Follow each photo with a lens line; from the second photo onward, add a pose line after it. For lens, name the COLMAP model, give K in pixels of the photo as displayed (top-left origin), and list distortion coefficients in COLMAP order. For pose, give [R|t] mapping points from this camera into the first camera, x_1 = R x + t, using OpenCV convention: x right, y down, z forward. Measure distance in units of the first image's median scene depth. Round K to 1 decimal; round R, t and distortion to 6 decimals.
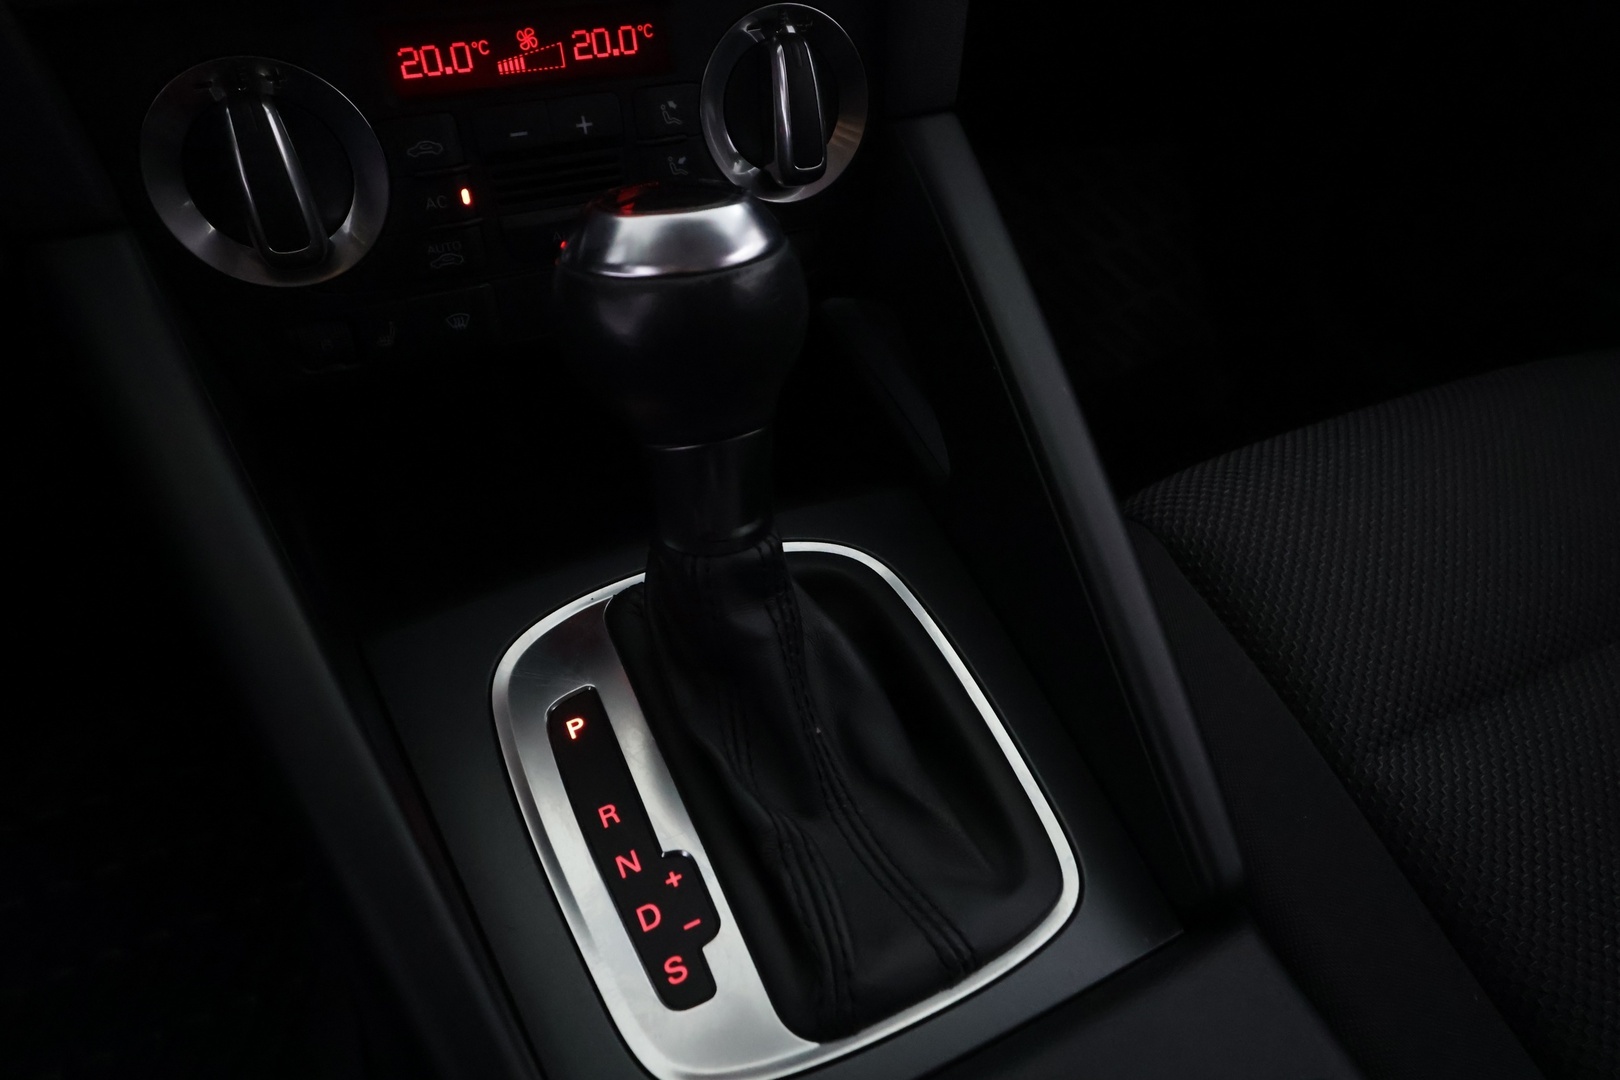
lens RADIAL K [[1002.6, 0, 807.8], [0, 1002.6, 540.9], [0, 0, 1]] dist [0.001264, 0.008374]
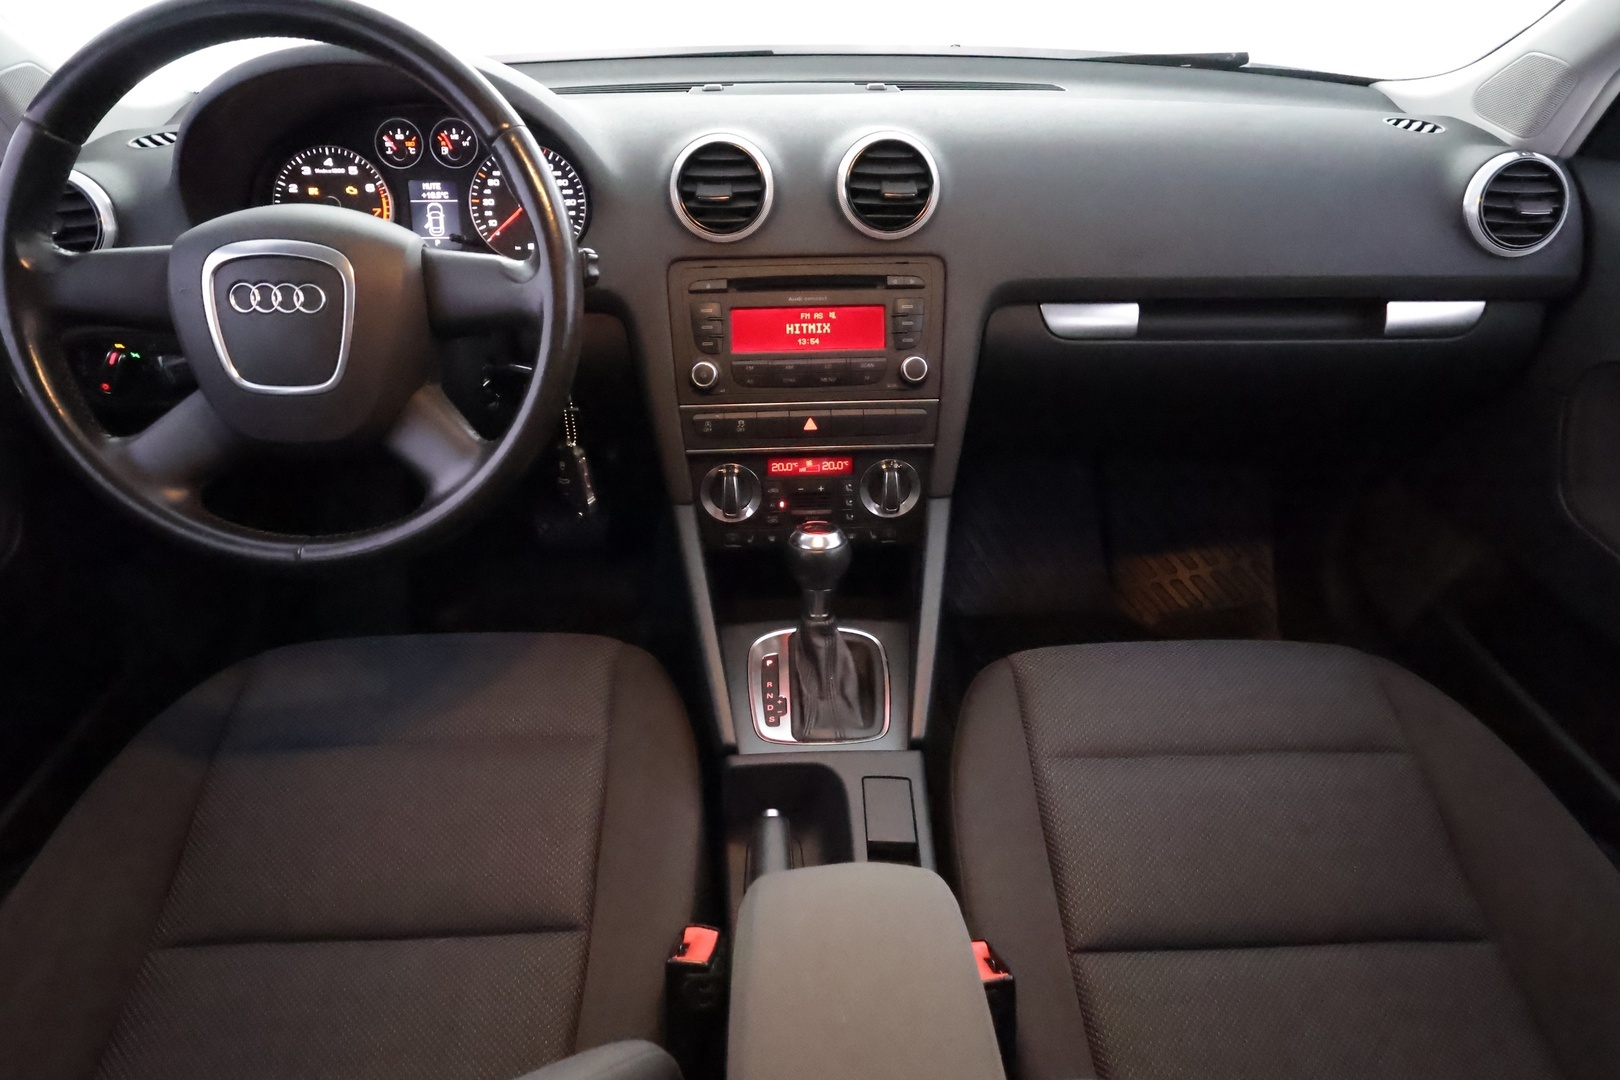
lens RADIAL K [[1002.6, 0, 814.2], [0, 1002.6, 543.9], [0, 0, 1]] dist [0.001264, 0.008374]
pose [[0.916470, 0.187982, -0.353192, 0.961732], [-0.239002, 0.965164, -0.106472, 0.111052], [0.320874, 0.181992, 0.929472, -2.041364]]
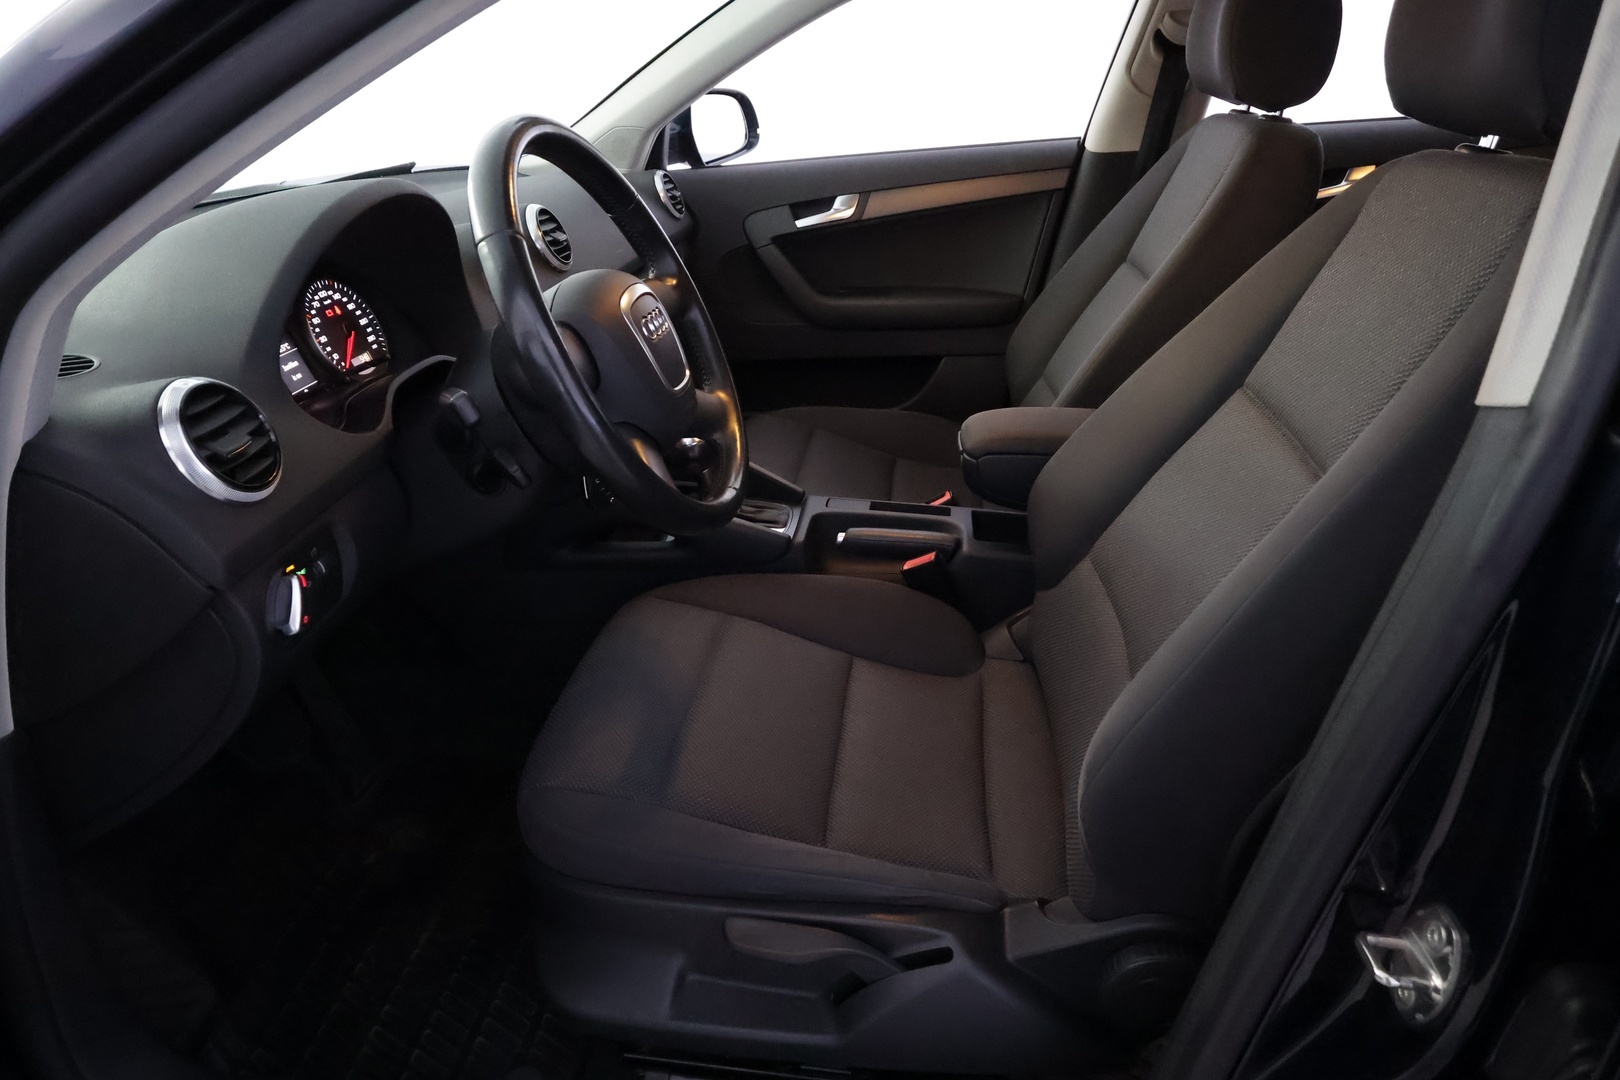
lens RADIAL K [[1002.6, 0, 815.1], [0, 1002.6, 536.3], [0, 0, 1]] dist [0.001264, 0.008374]
pose [[0.533485, -0.411584, 0.738913, -3.416376], [0.591456, 0.806038, 0.021950, 0.374413], [-0.604627, 0.425324, 0.673443, -2.521624]]
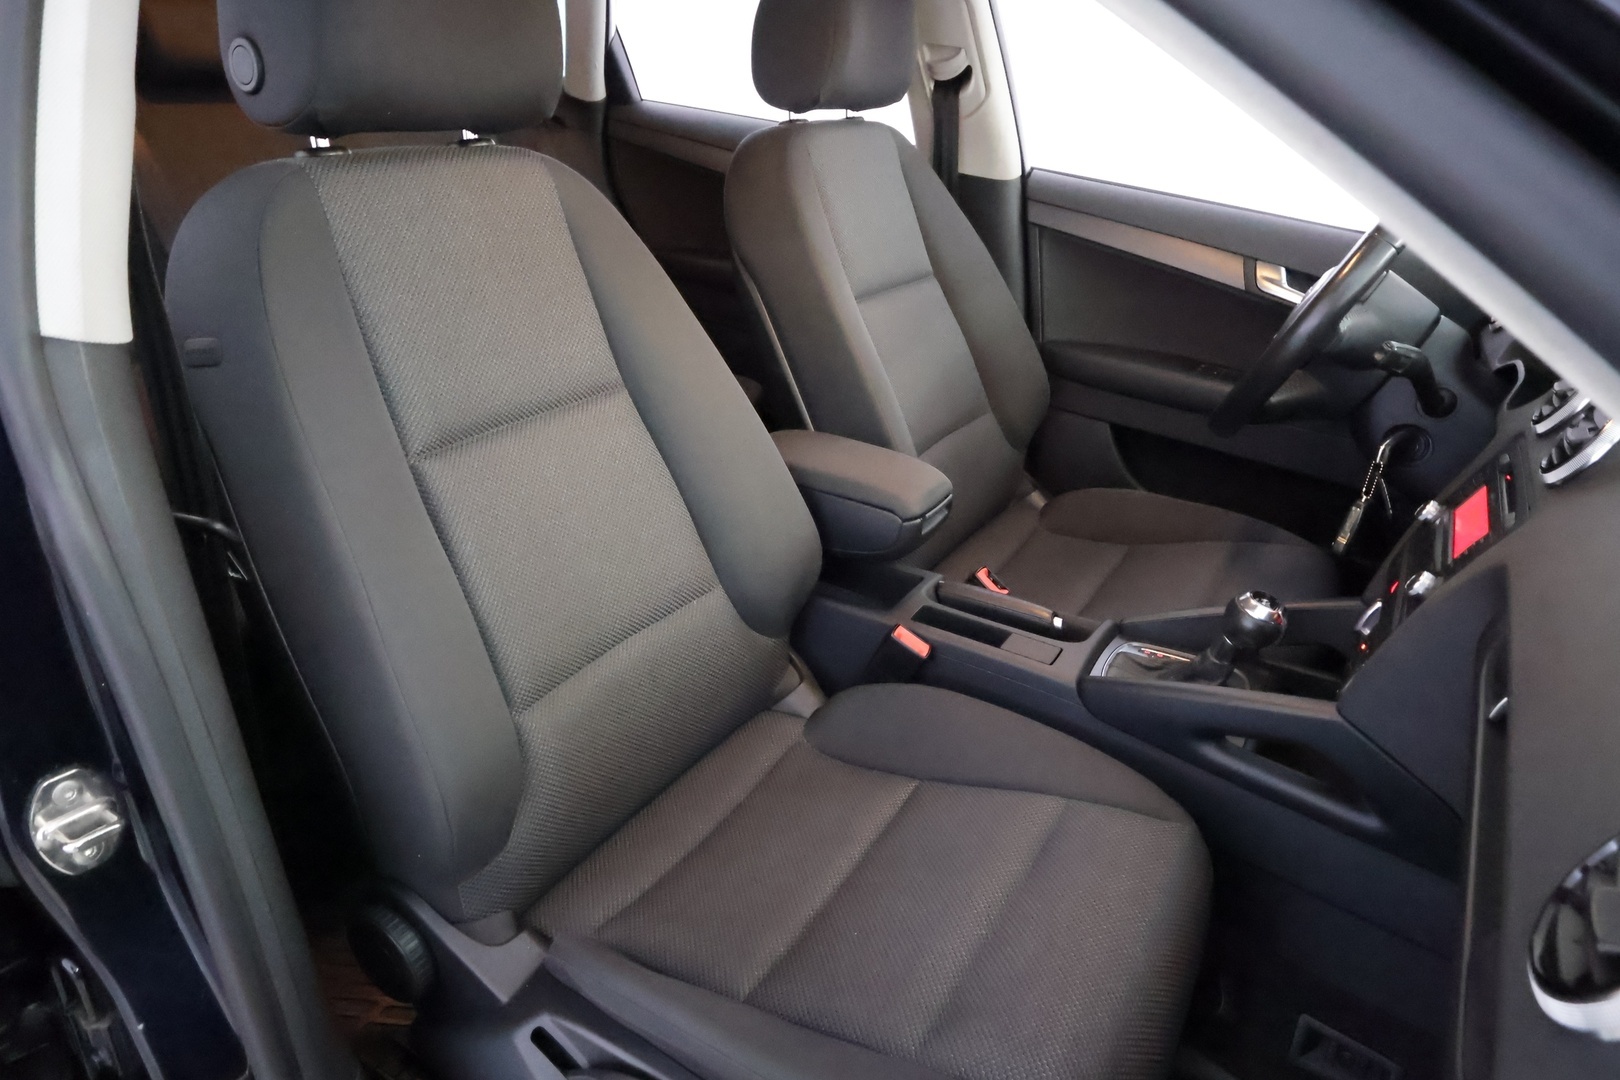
lens RADIAL K [[1002.6, 0, 812.7], [0, 1002.6, 541.3], [0, 0, 1]] dist [0.001264, 0.008374]
pose [[-0.836494, 0.156193, -0.525244, 3.007922], [-0.433178, 0.398566, 0.808394, -2.472294], [0.335610, 0.903741, -0.265739, 0.971186]]
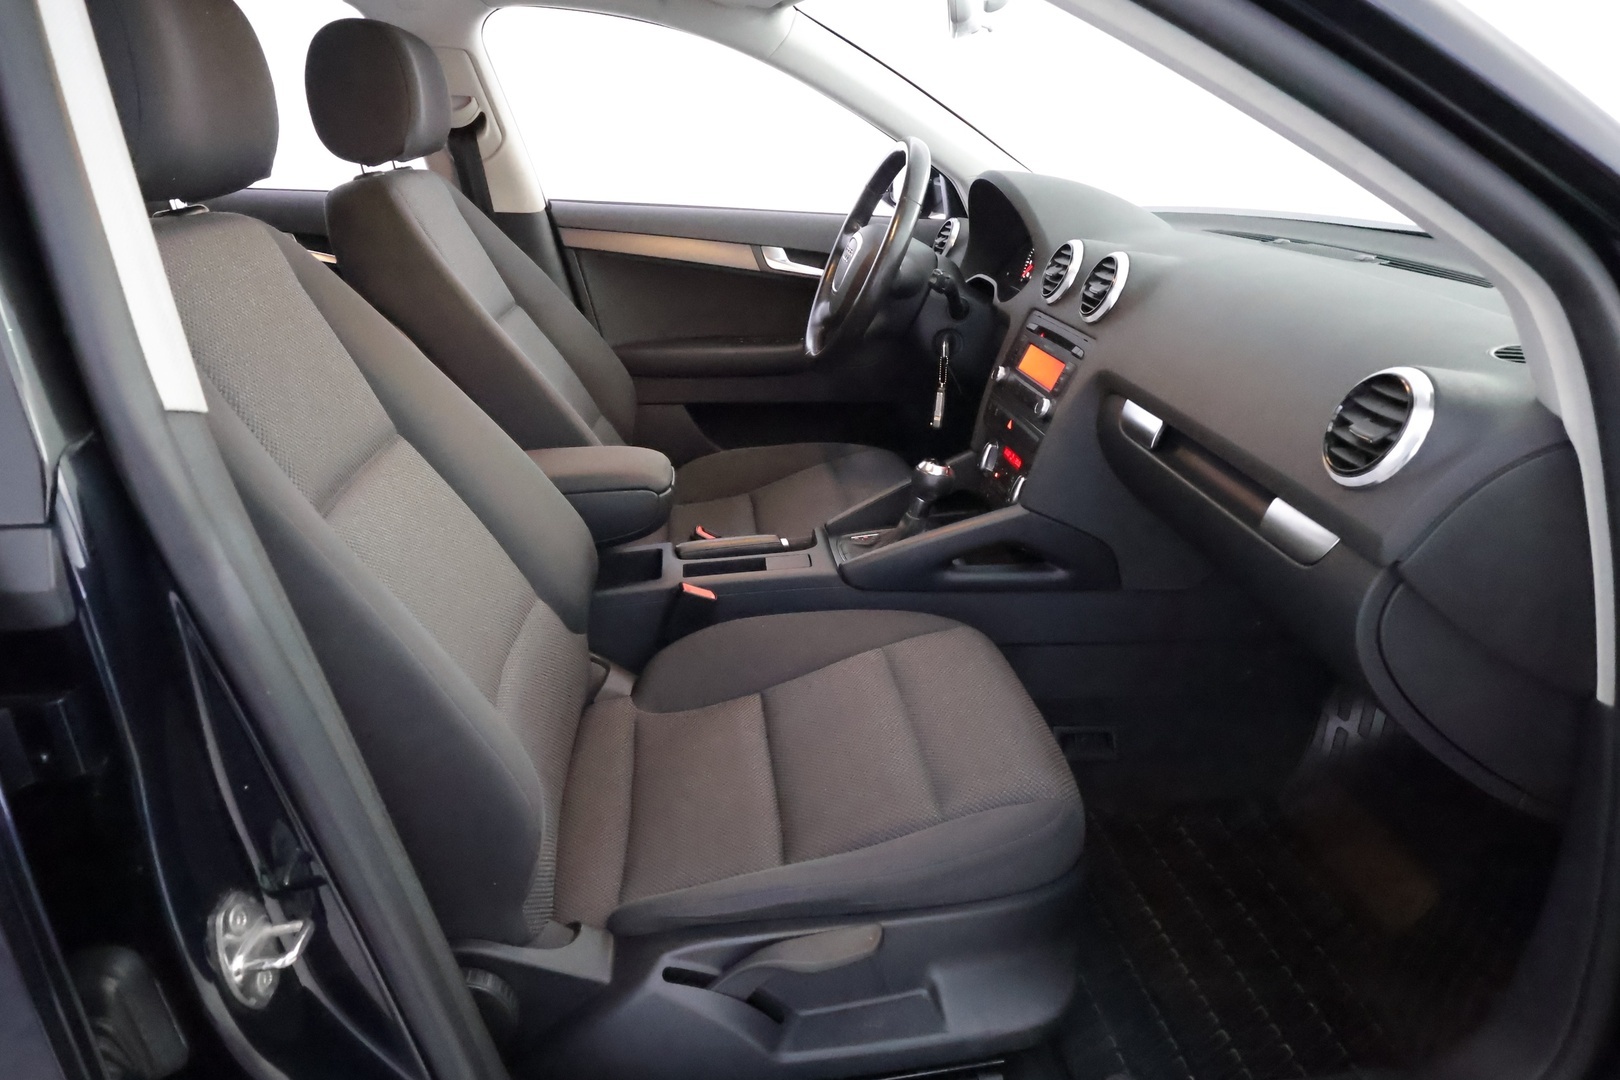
lens RADIAL K [[1002.6, 0, 807.4], [0, 1002.6, 539.1], [0, 0, 1]] dist [0.001264, 0.008374]
pose [[-0.331117, 0.327616, -0.884889, 4.440711], [-0.634007, 0.617314, 0.465789, -1.865772], [0.698854, 0.715256, 0.003308, 0.575319]]
